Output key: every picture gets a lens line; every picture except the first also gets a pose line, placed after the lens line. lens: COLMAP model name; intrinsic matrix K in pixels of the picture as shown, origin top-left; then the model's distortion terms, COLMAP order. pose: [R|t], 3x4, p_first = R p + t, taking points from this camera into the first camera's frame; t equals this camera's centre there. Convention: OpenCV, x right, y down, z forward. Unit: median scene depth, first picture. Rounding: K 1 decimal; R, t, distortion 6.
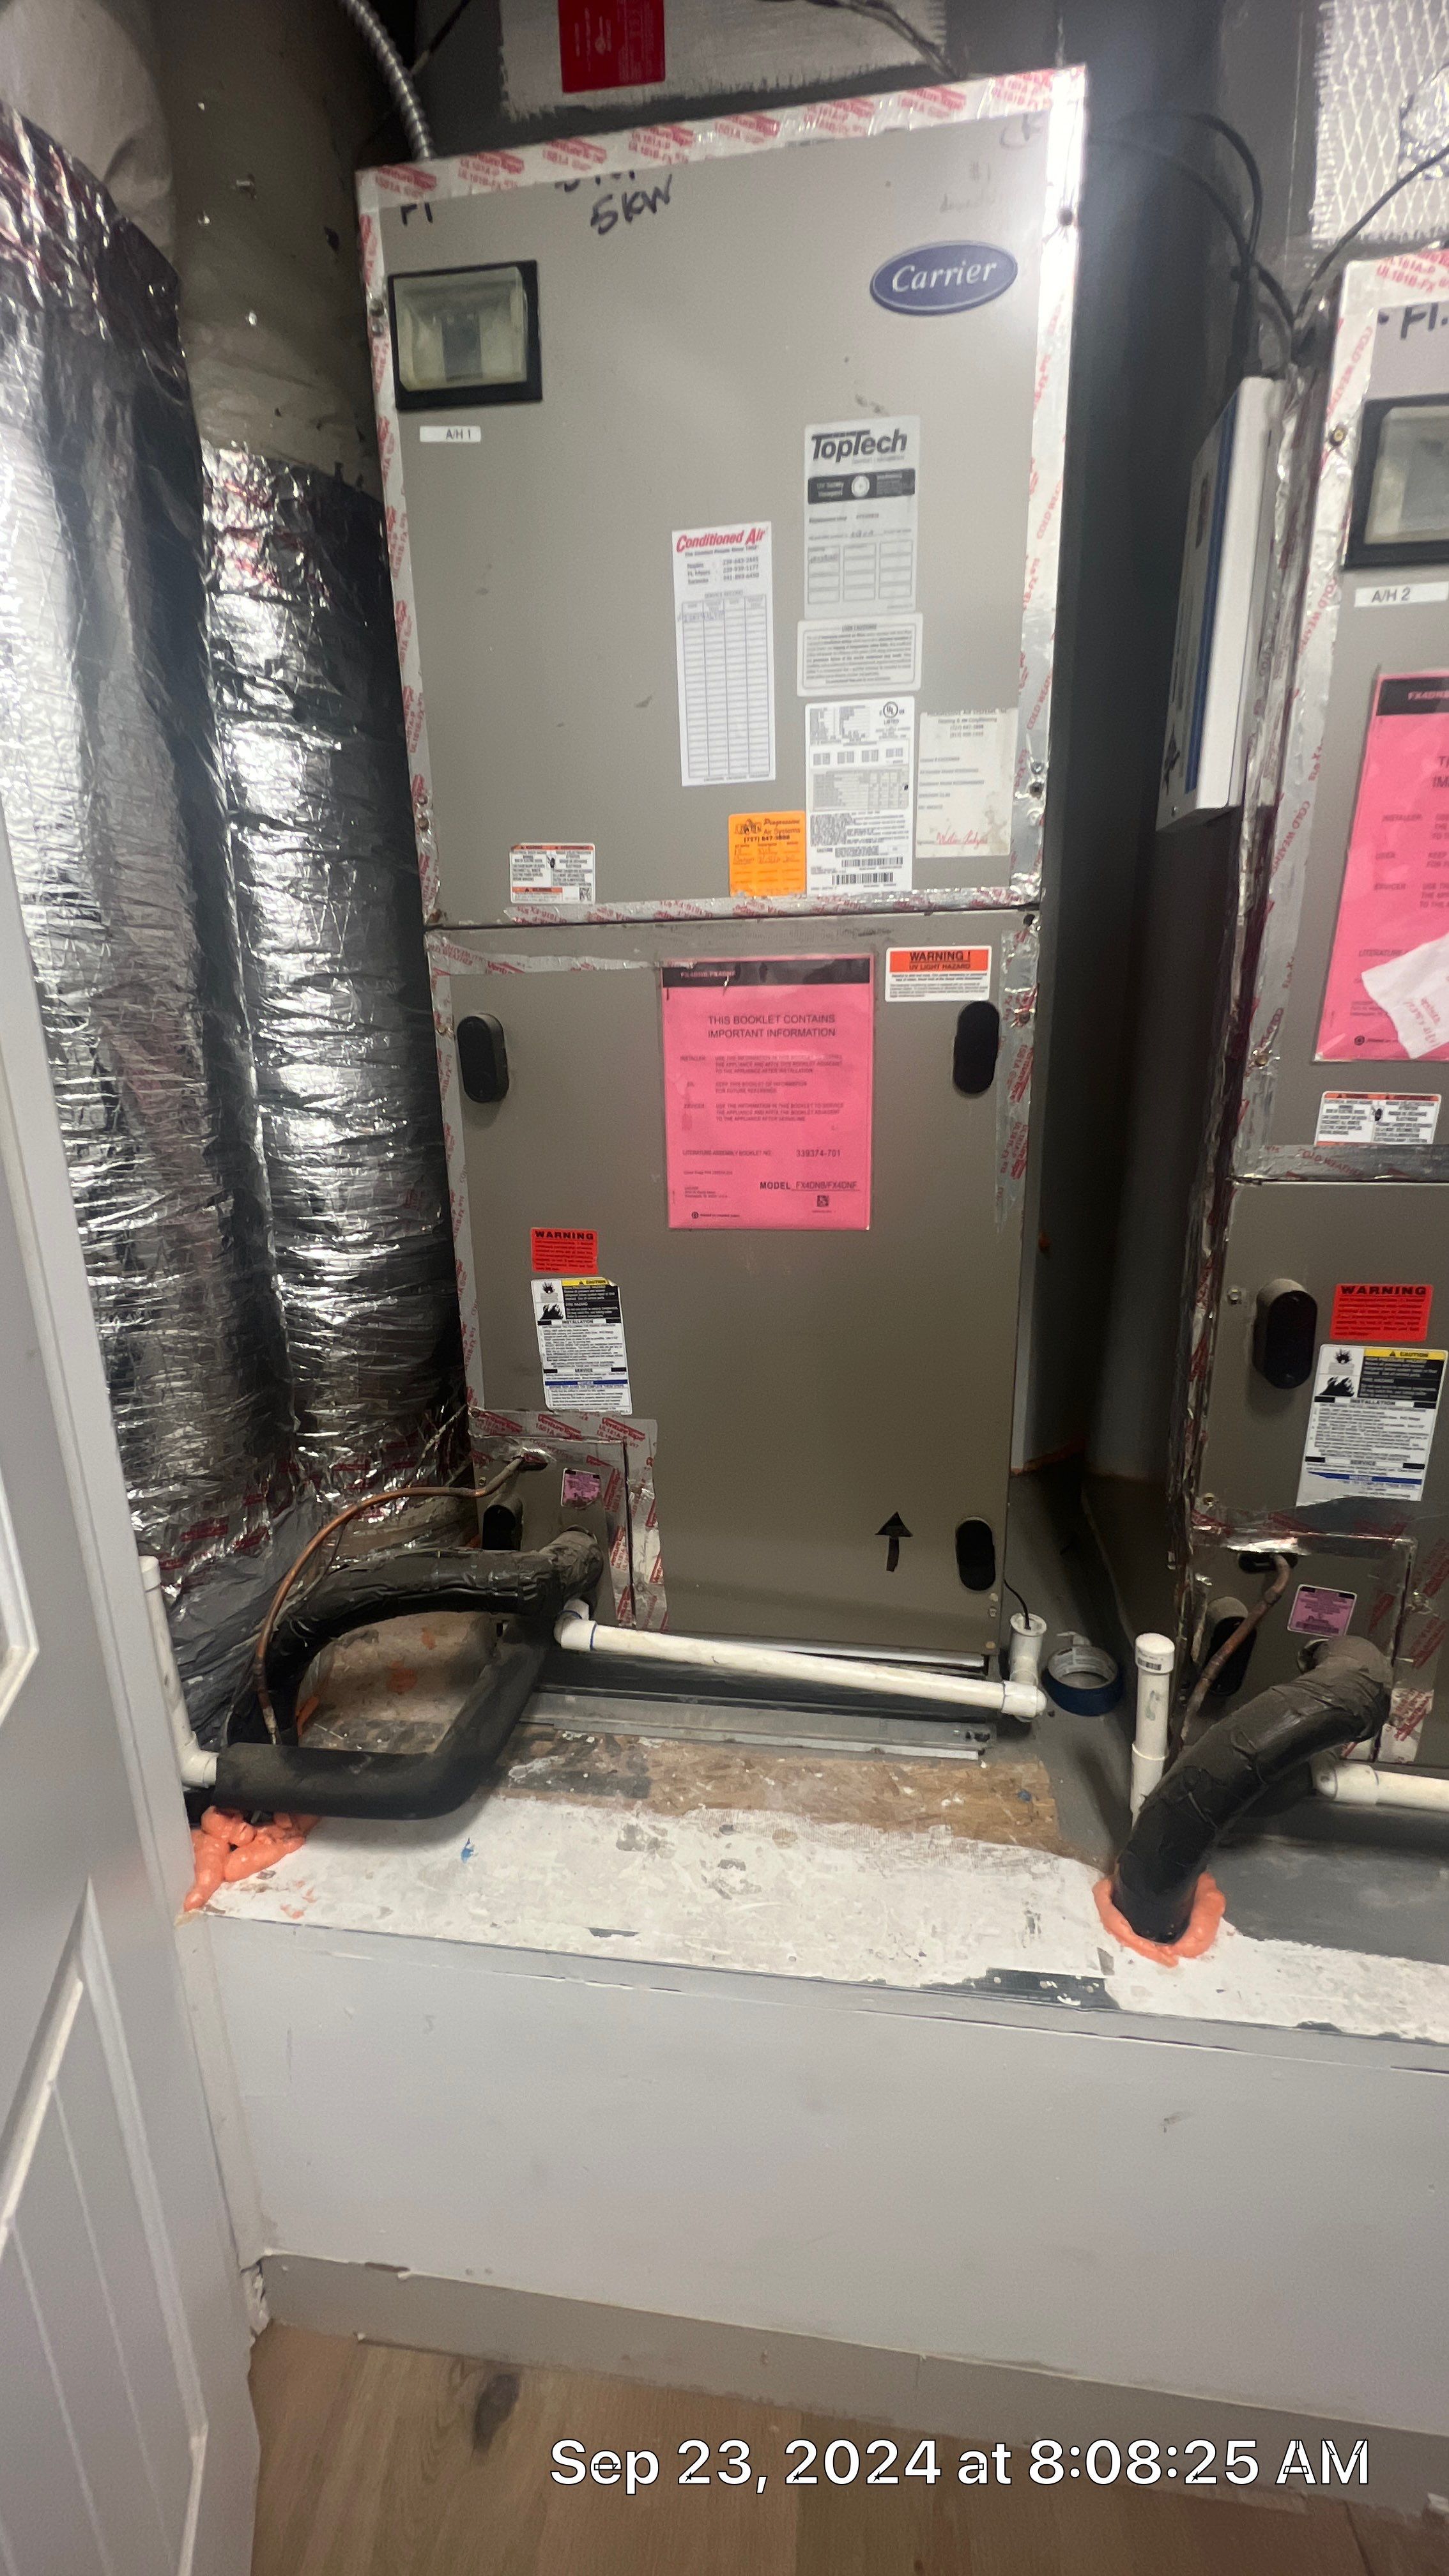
lens RADIAL K [[1093.1, 0, 675.8], [0, 1093.1, 1346.3], [0, 0, 1]] dist [-0.017352, 0.001078]
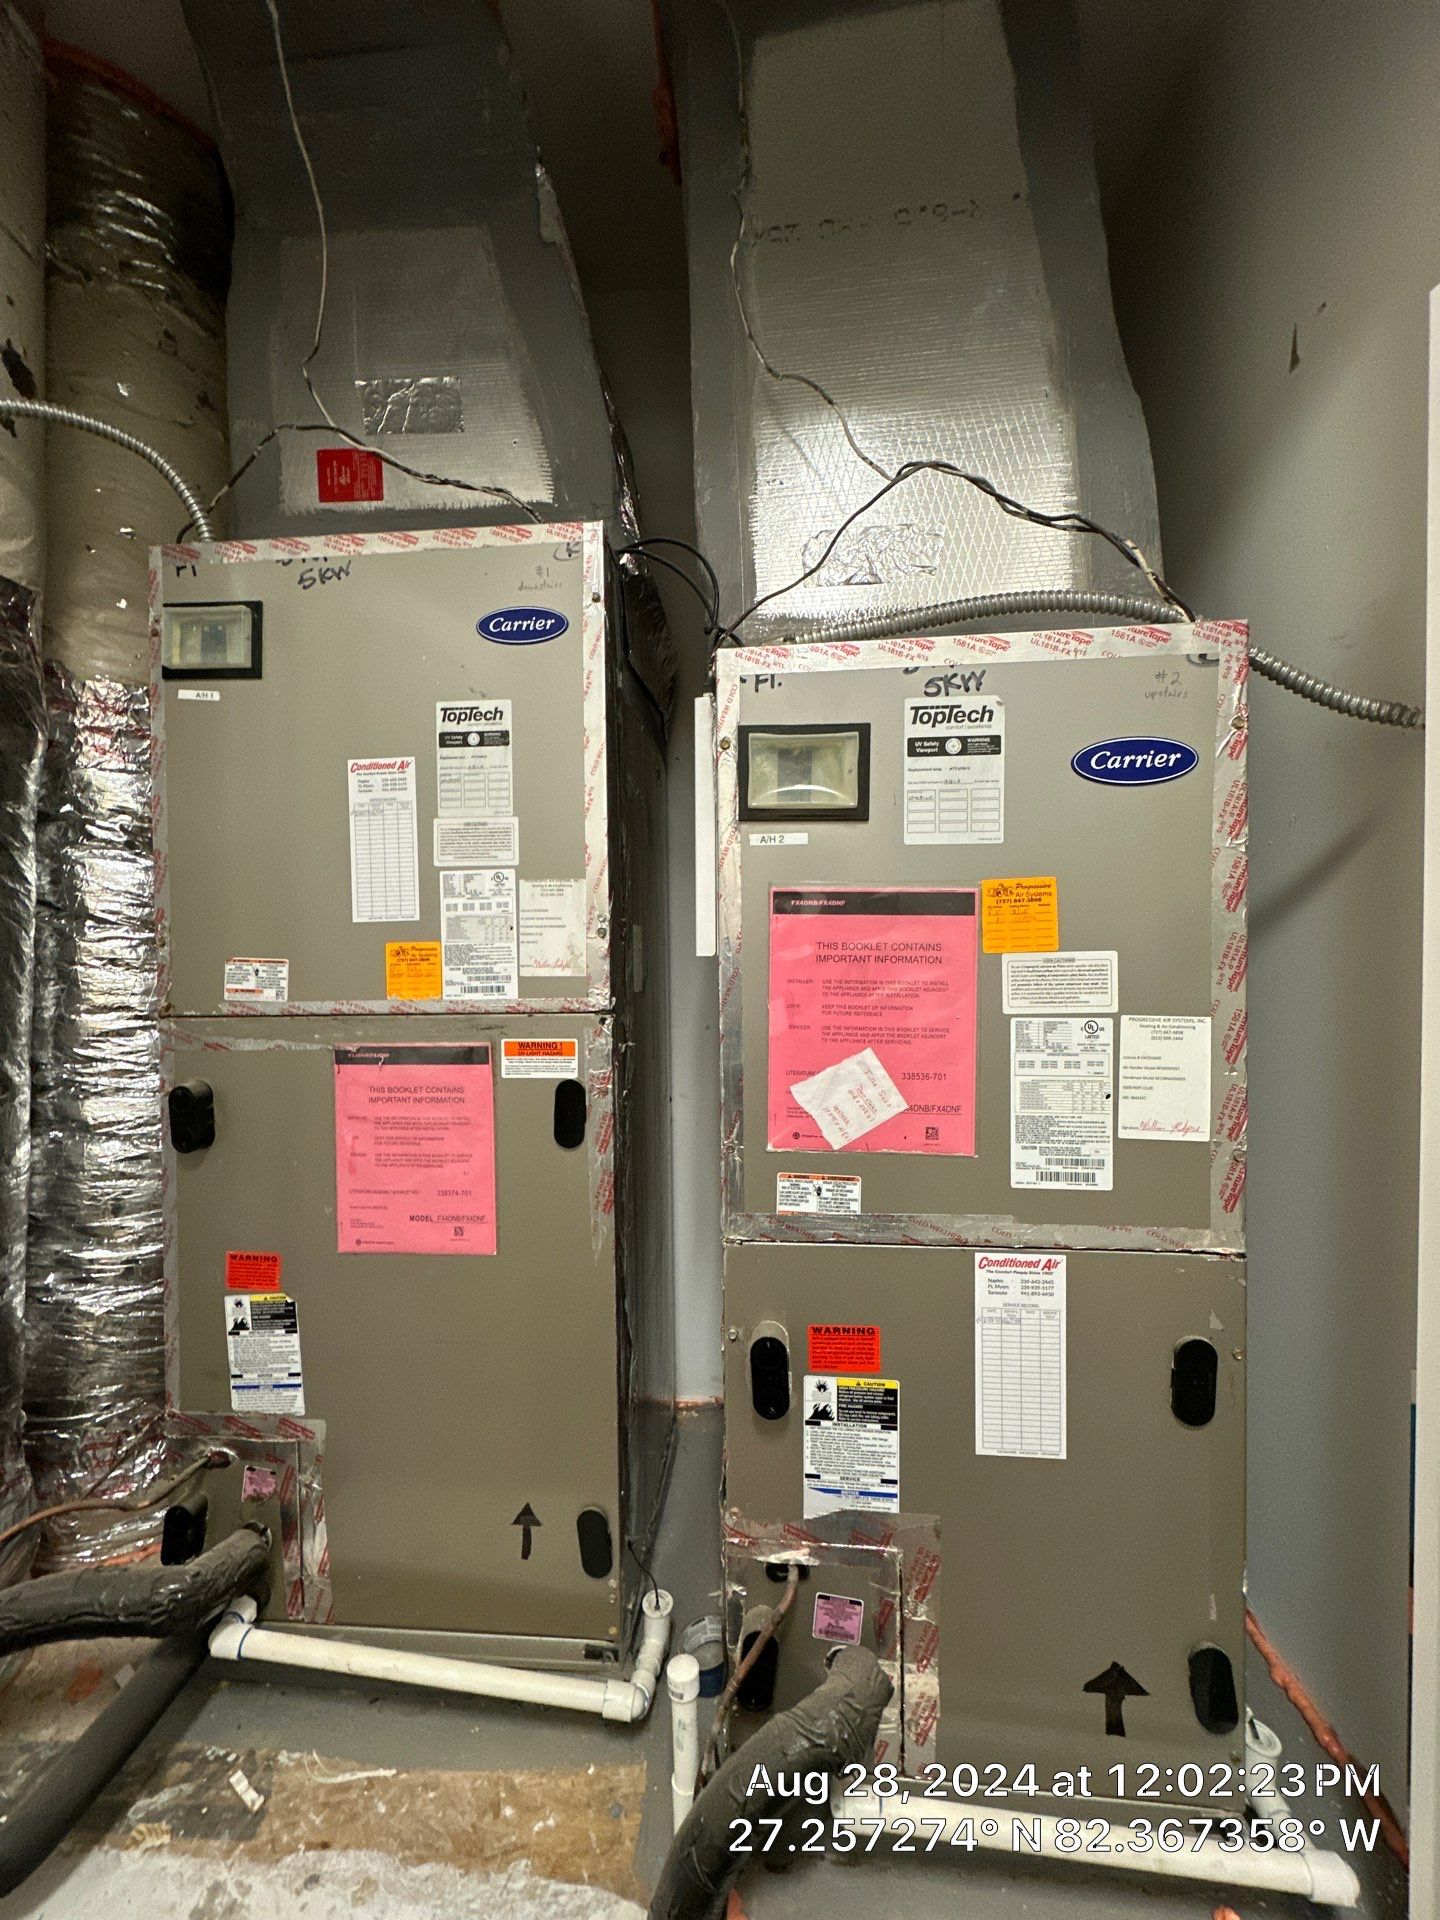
lens RADIAL K [[824.2, 0, 710.1], [0, 824.2, 961.2], [0, 0, 1]] dist [-0.024334, 0.004619]
pose [[0.995362, 0.007028, 0.095943, 0.349836], [0.021186, 0.956826, -0.289889, -0.160966], [-0.093838, 0.290577, 0.952239, -0.002973]]
